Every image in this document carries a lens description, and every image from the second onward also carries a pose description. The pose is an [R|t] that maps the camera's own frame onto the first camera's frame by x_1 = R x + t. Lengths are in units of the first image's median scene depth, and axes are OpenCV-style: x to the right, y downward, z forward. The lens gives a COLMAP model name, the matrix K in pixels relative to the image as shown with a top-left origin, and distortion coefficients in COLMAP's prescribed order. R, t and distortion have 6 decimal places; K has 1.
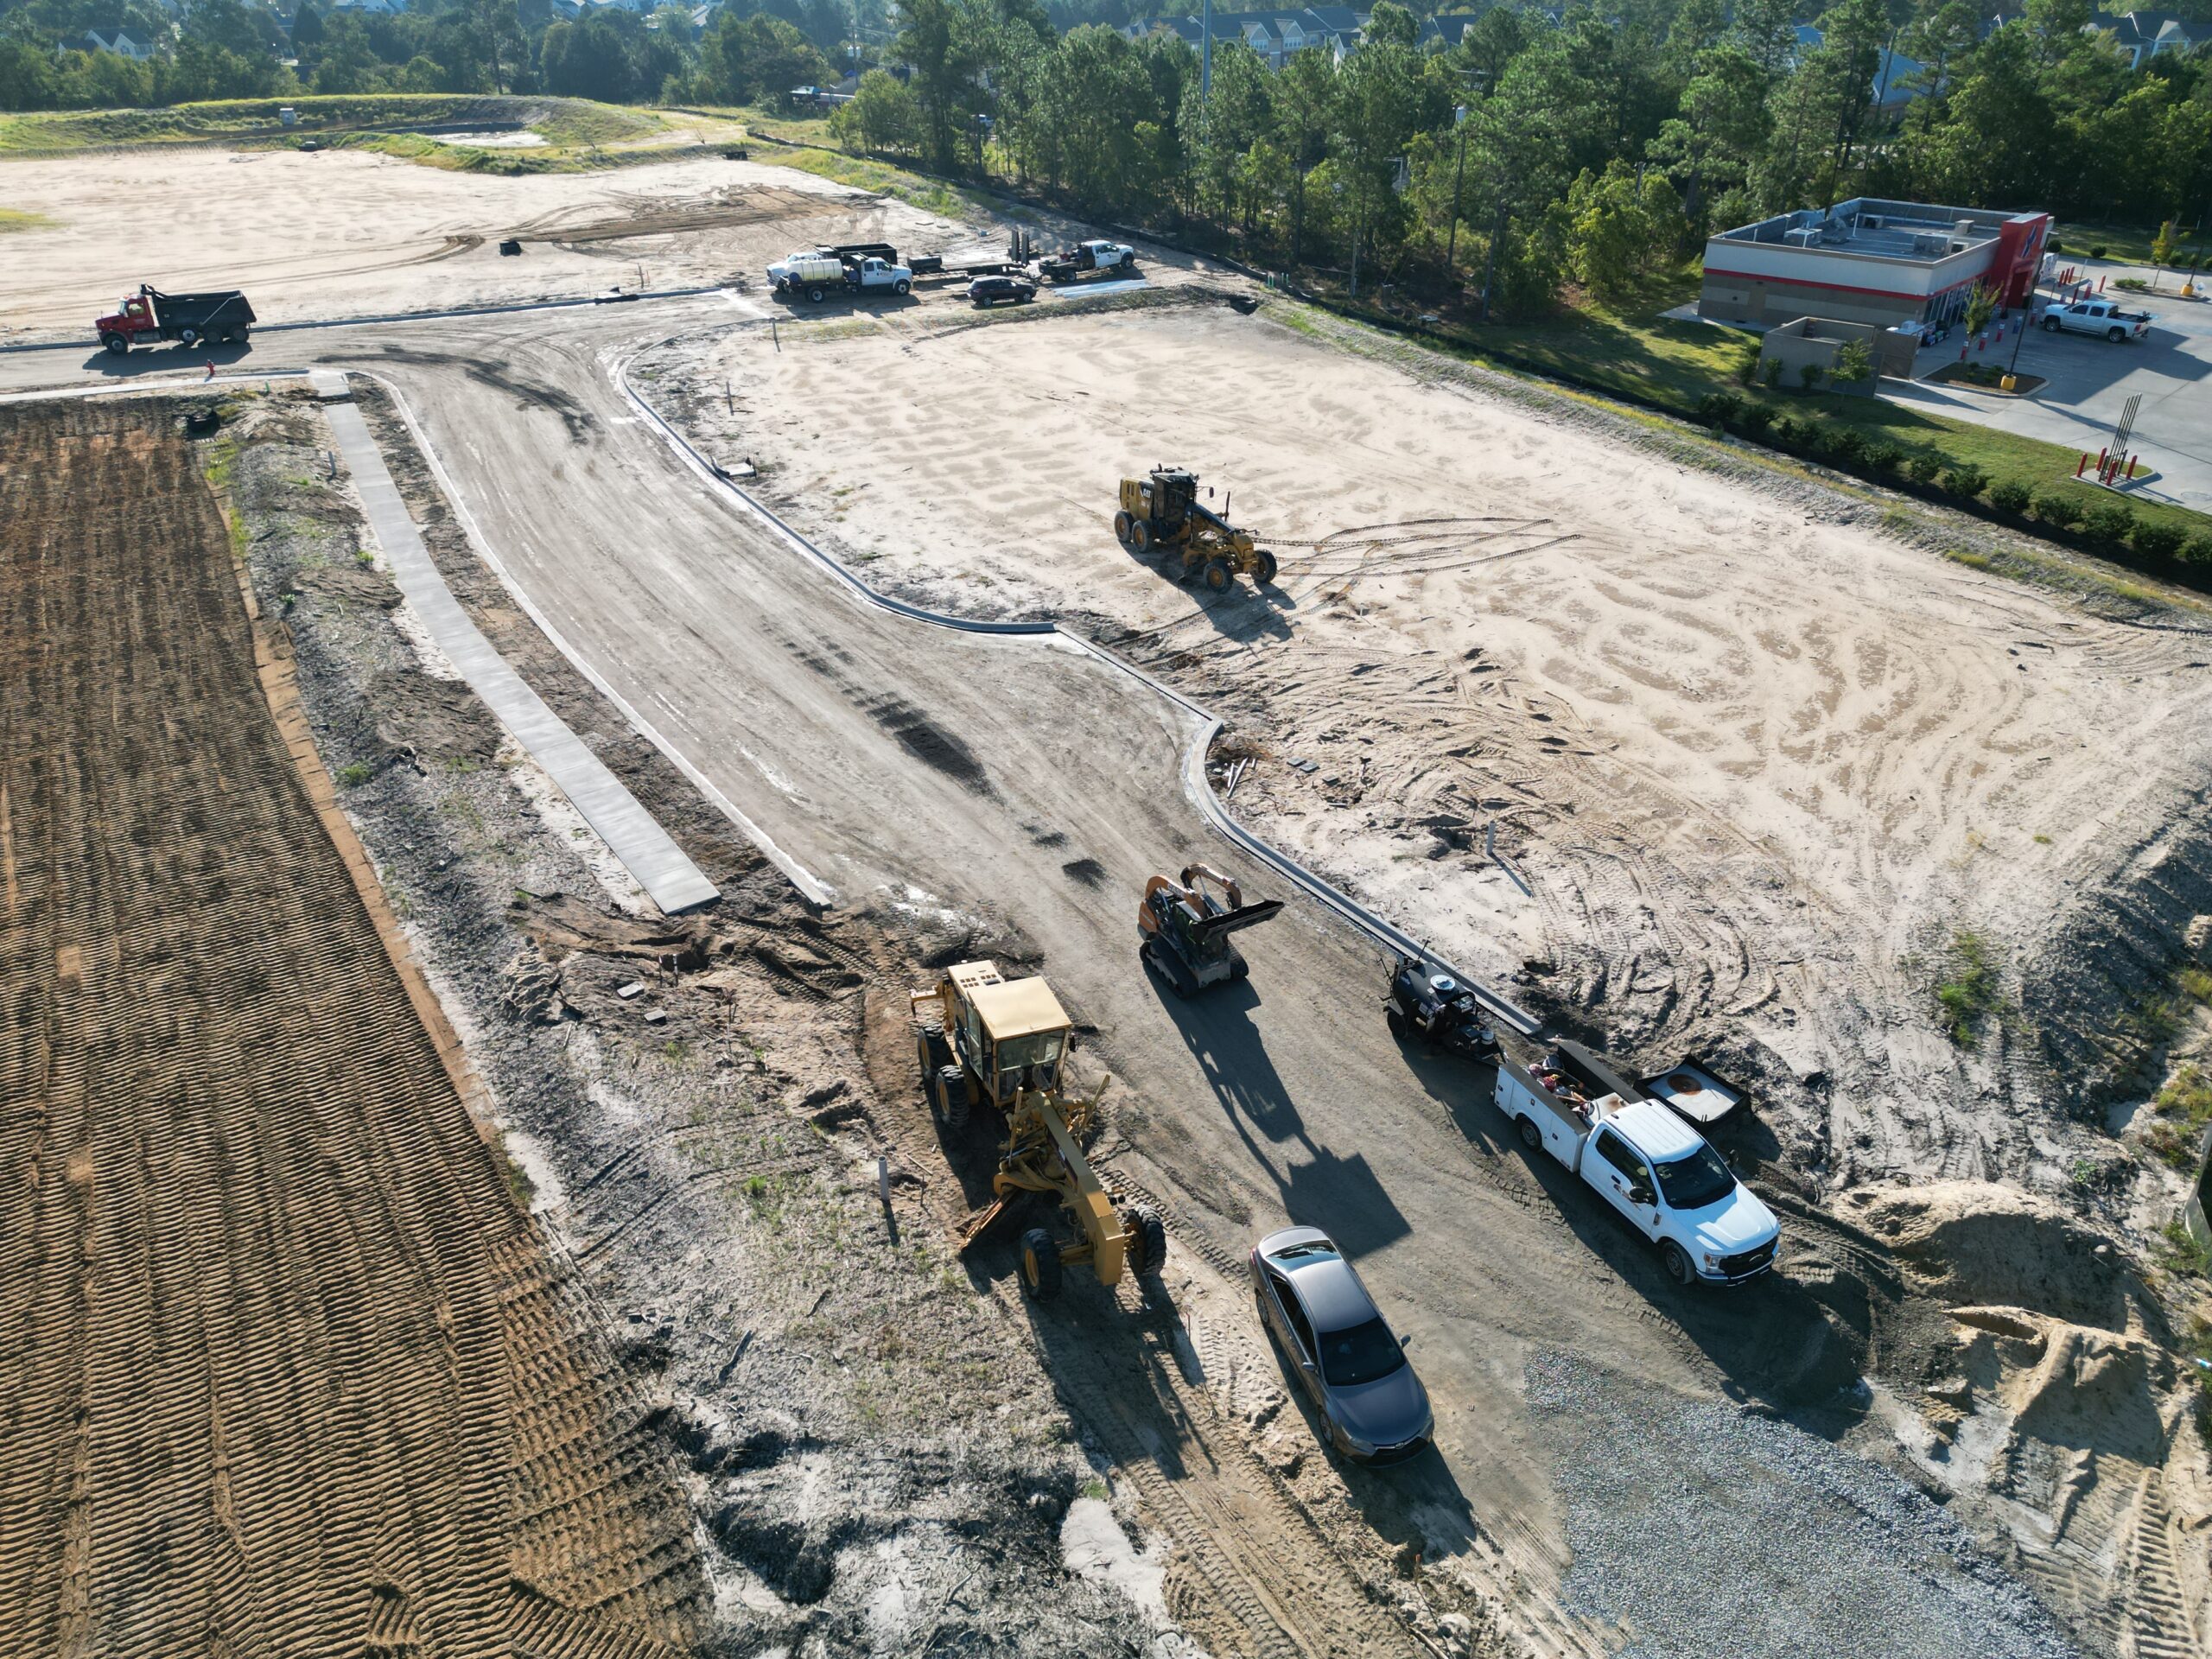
lens RADIAL K [[1546.4, 0, 1106.5], [0, 1546.4, 826.1], [0, 0, 1]] dist [0.061817, -0.049826]
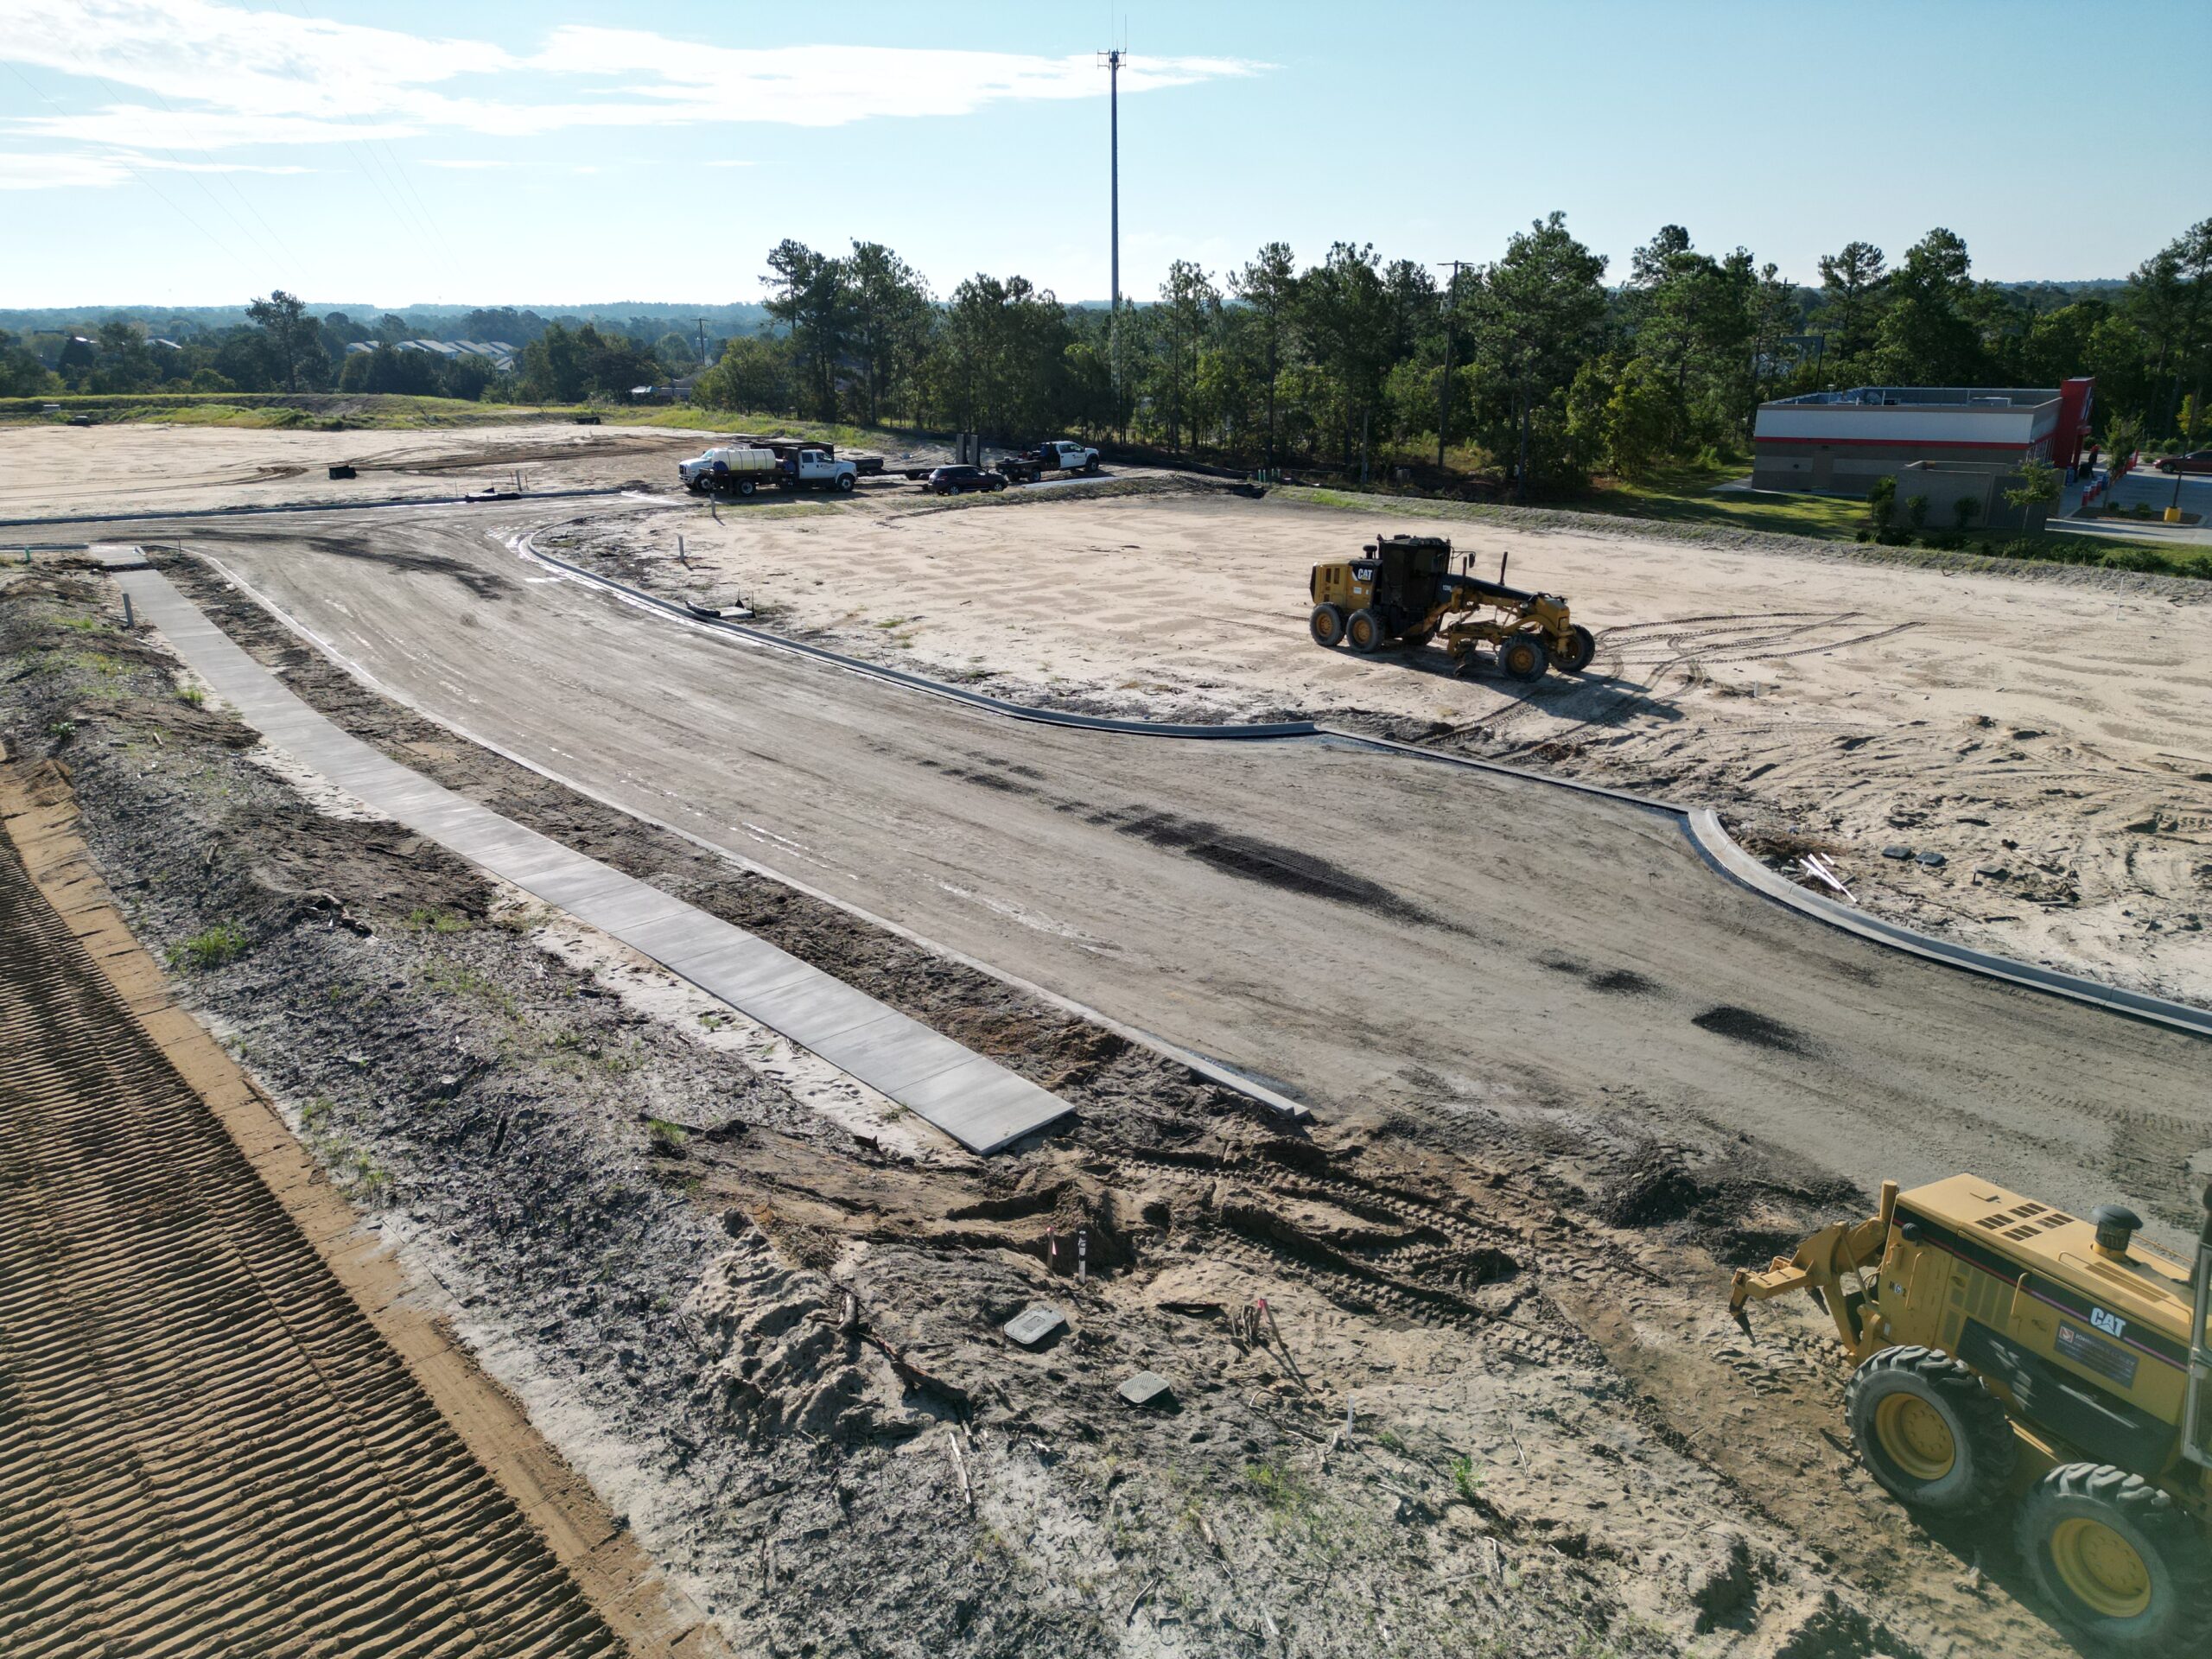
lens RADIAL K [[1546.4, 0, 1111.6], [0, 1546.4, 817.7], [0, 0, 1]] dist [0.061817, -0.049826]
pose [[0.989206, -0.042008, 0.140383, -0.269724], [0.071467, 0.974667, -0.211935, 0.052861], [-0.127923, 0.219680, 0.967149, 0.479136]]
